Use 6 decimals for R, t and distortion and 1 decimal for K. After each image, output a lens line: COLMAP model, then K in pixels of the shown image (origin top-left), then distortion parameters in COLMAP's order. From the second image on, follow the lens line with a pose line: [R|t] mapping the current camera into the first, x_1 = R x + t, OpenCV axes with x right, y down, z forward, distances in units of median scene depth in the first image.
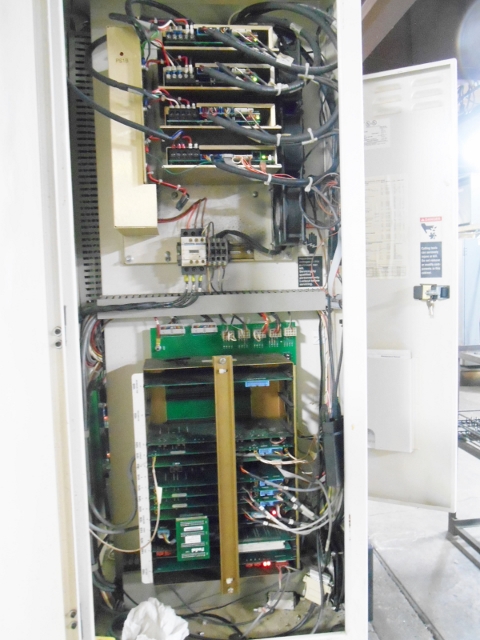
lens RADIAL K [[555.7, 0, 240.0], [0, 555.7, 320.0], [0, 0, 1]] dist [-0.030916, 0.005576]
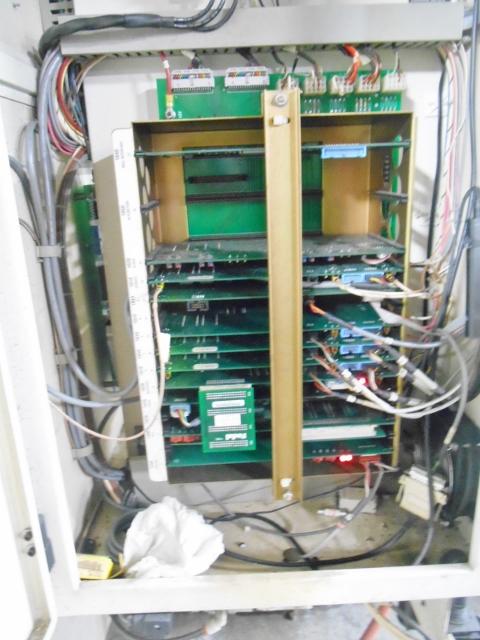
lens RADIAL K [[479.8, 0, 240.0], [0, 479.8, 320.0], [0, 0, 1]] dist [-0.032138, -0.000921]
pose [[0.996027, 0.014235, -0.087906, -0.026498], [0.005531, 0.975345, 0.220615, 0.170133], [0.088880, -0.220225, 0.971391, 0.504368]]
